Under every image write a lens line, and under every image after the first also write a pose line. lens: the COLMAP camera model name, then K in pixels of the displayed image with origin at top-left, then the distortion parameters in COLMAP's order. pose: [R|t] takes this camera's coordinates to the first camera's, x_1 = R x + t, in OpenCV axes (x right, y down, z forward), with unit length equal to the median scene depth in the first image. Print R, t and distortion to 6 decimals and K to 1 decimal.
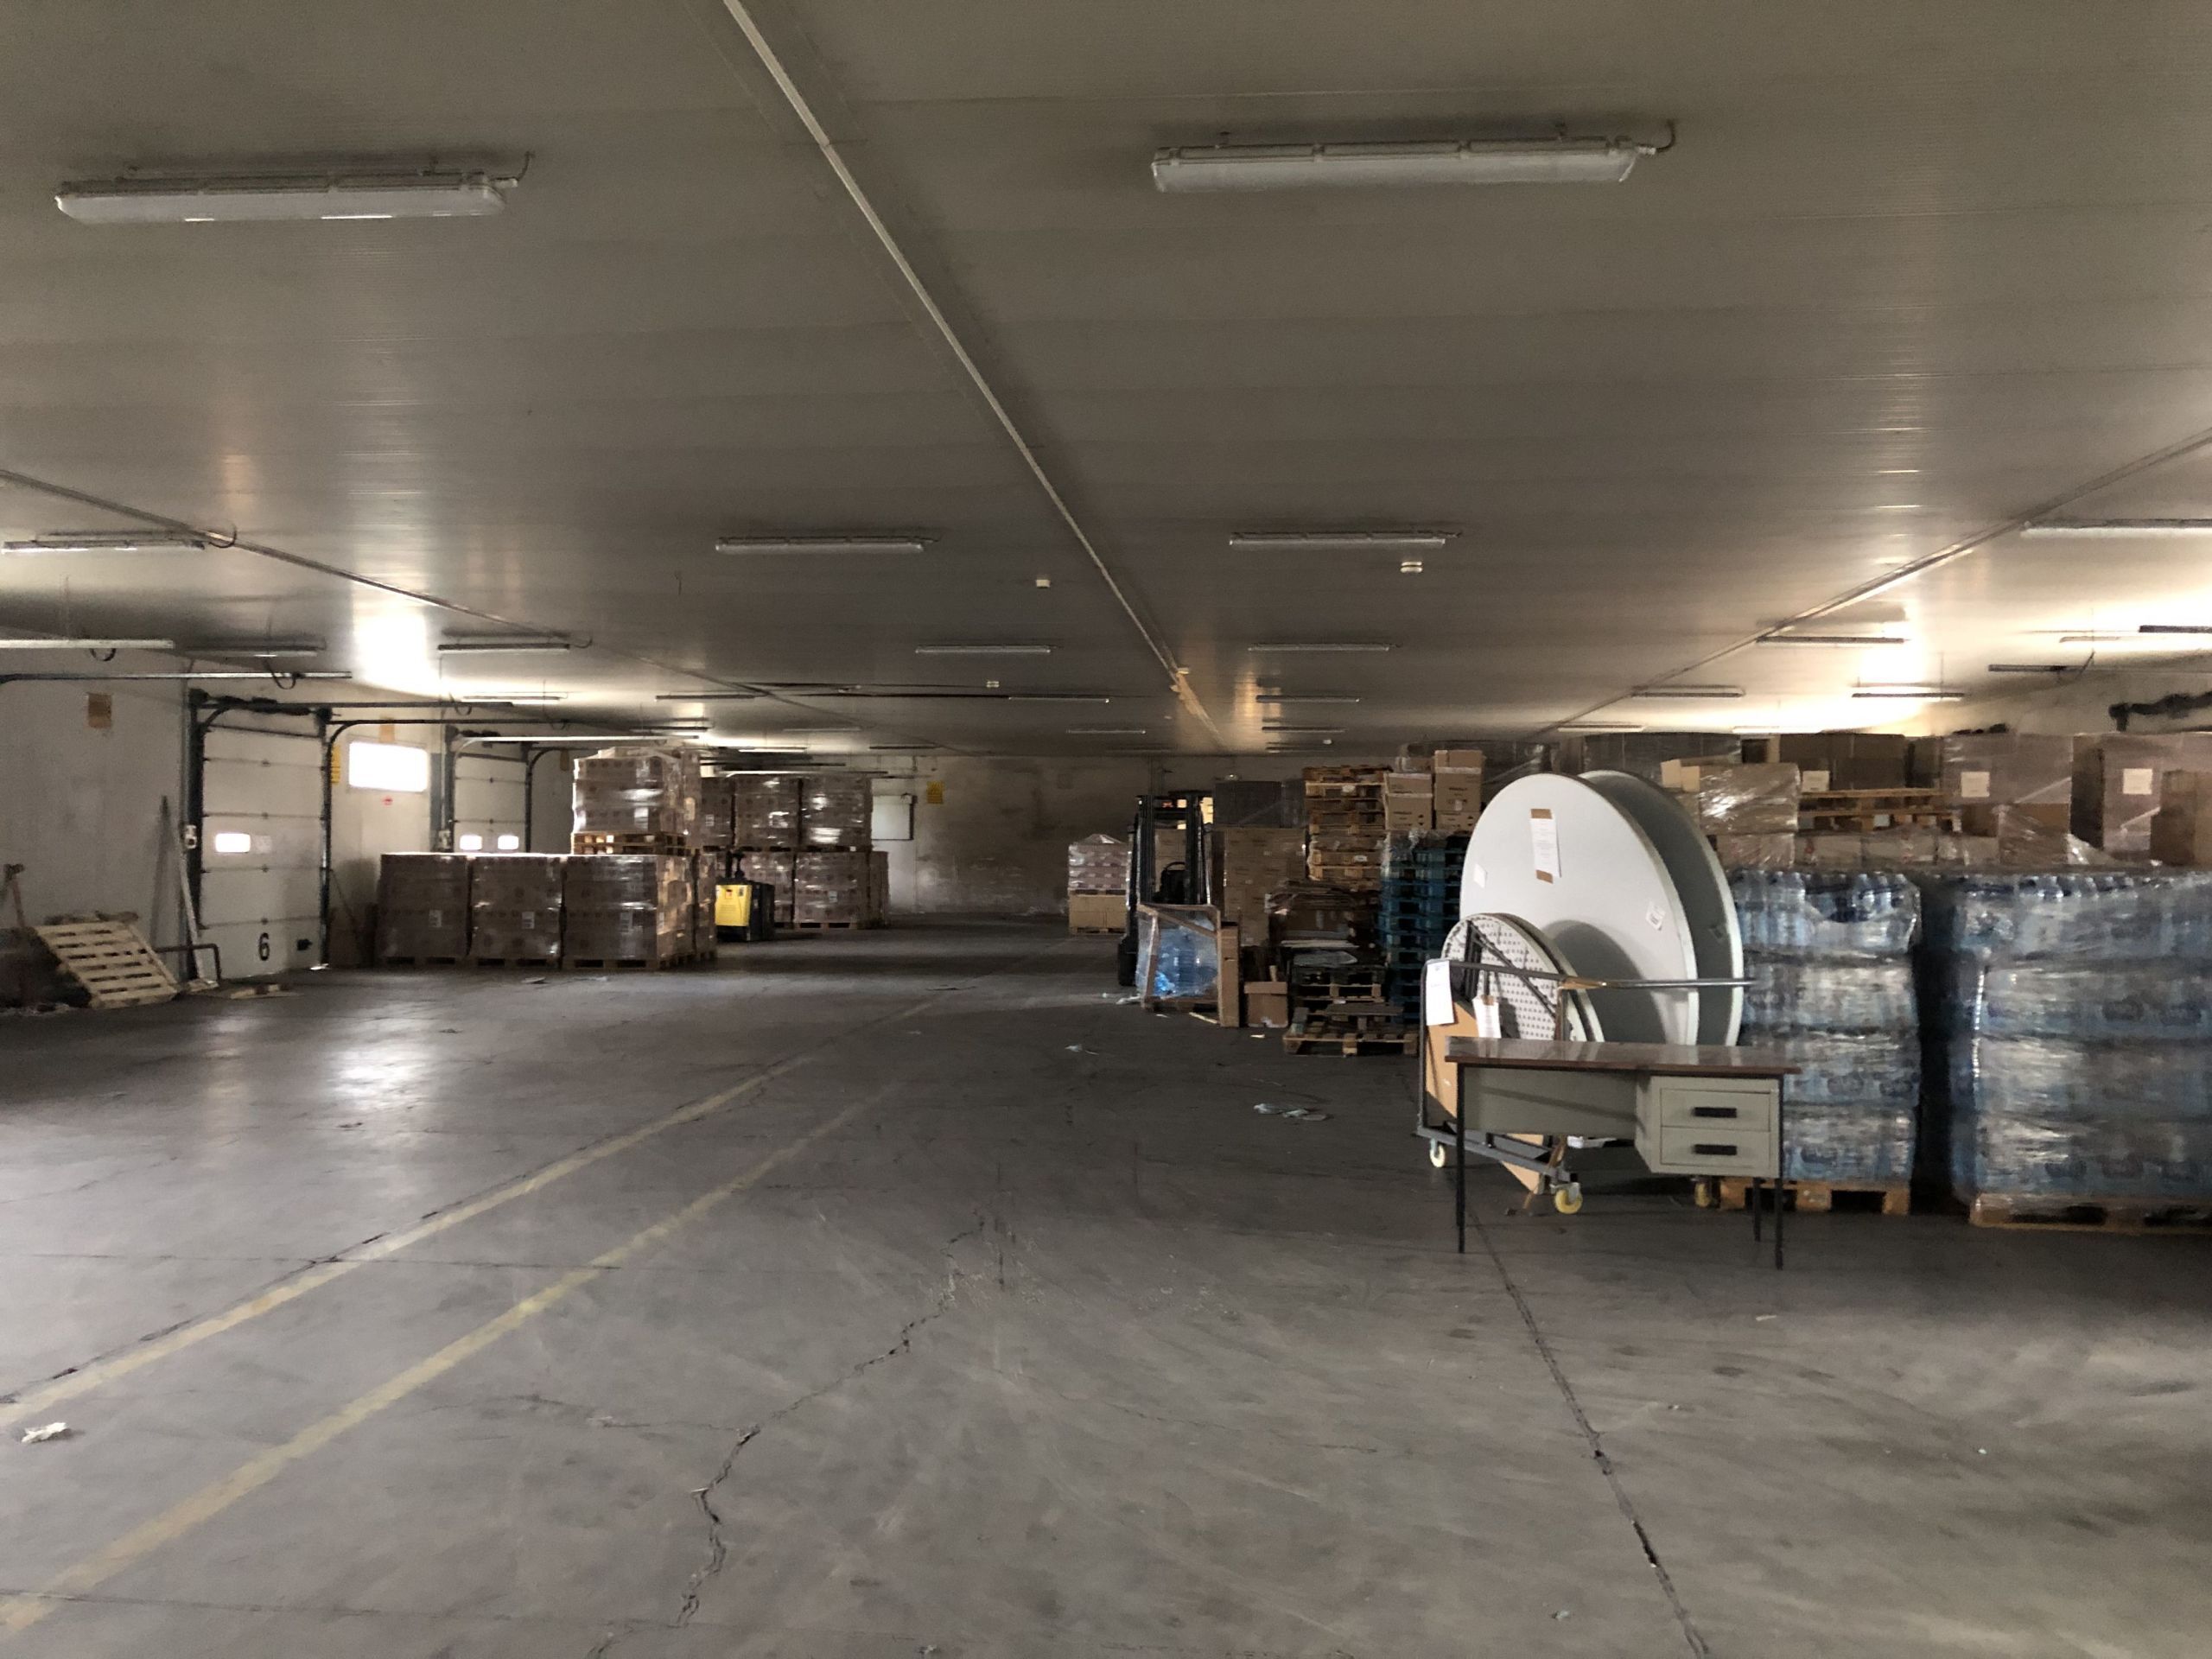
lens RADIAL K [[1824.2, 0, 1121.7], [0, 1824.2, 826.6], [0, 0, 1]] dist [0.073346, -0.026975]
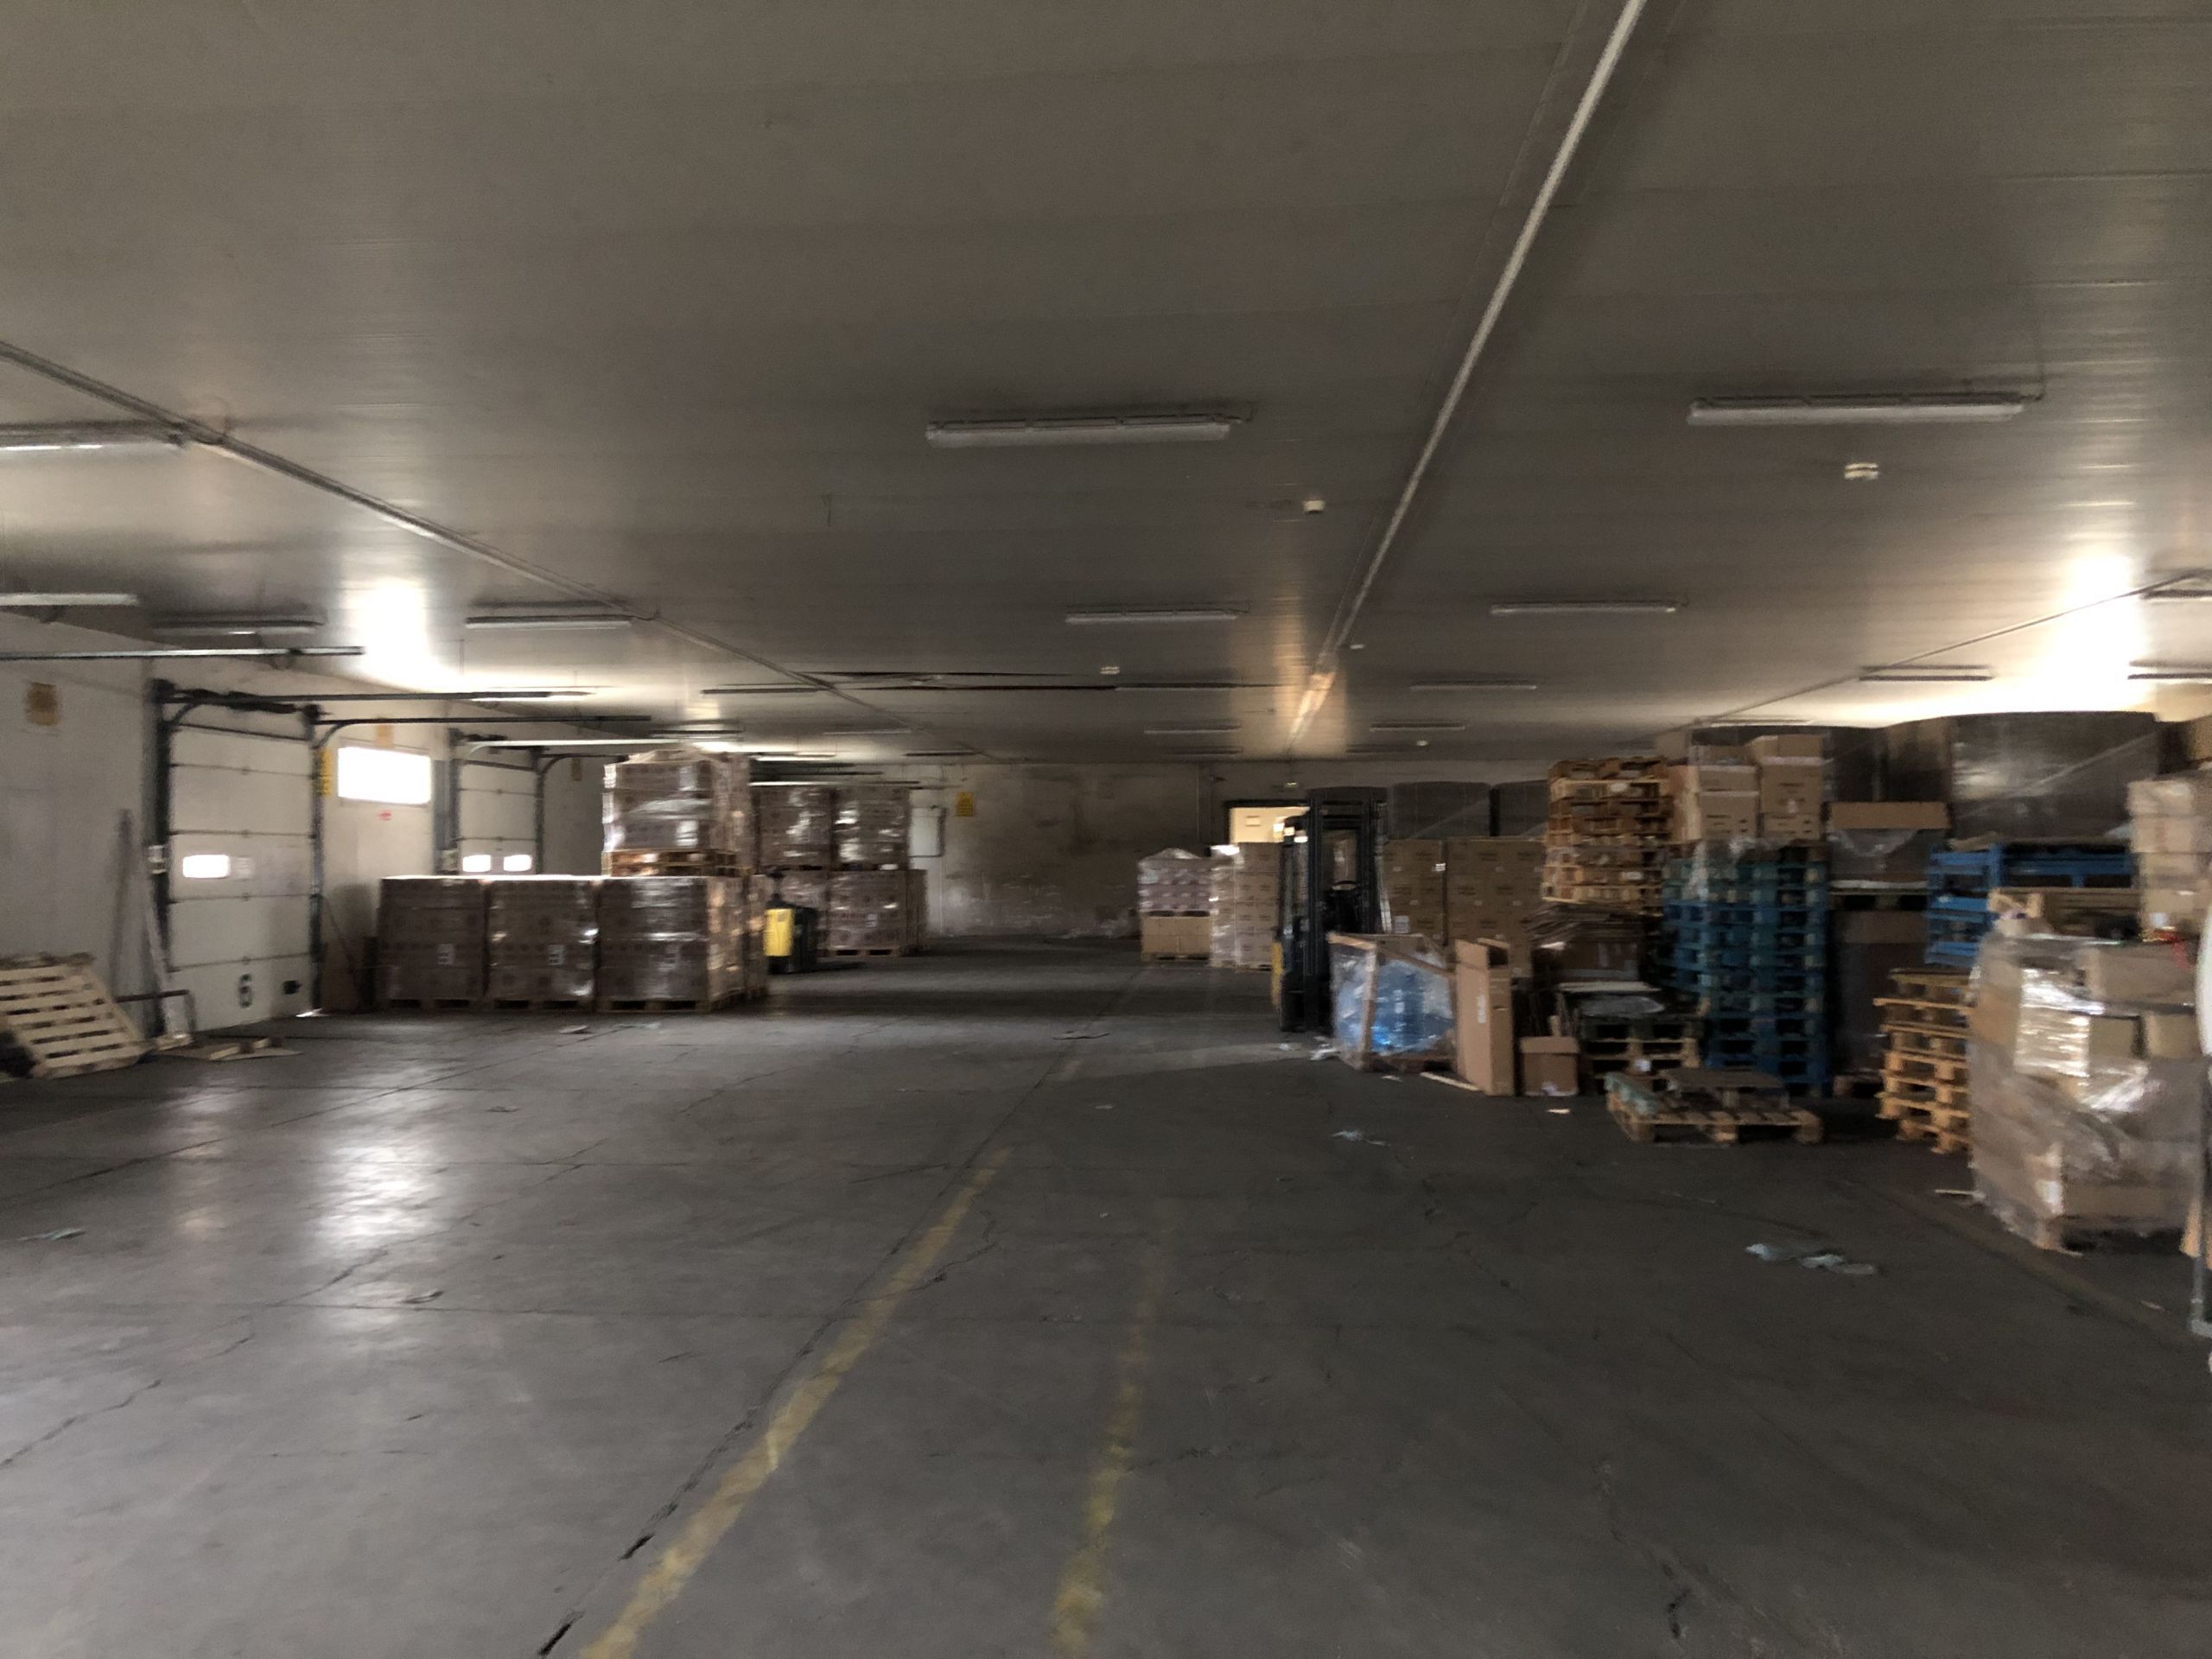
lens RADIAL K [[1824.2, 0, 1088.2], [0, 1824.2, 841.4], [0, 0, 1]] dist [0.073346, -0.026975]
pose [[0.999954, -0.007543, 0.005953, -0.084407], [0.007543, 0.999972, 0.000031, 0.000609], [-0.005953, 0.000014, 0.999982, 0.158014]]
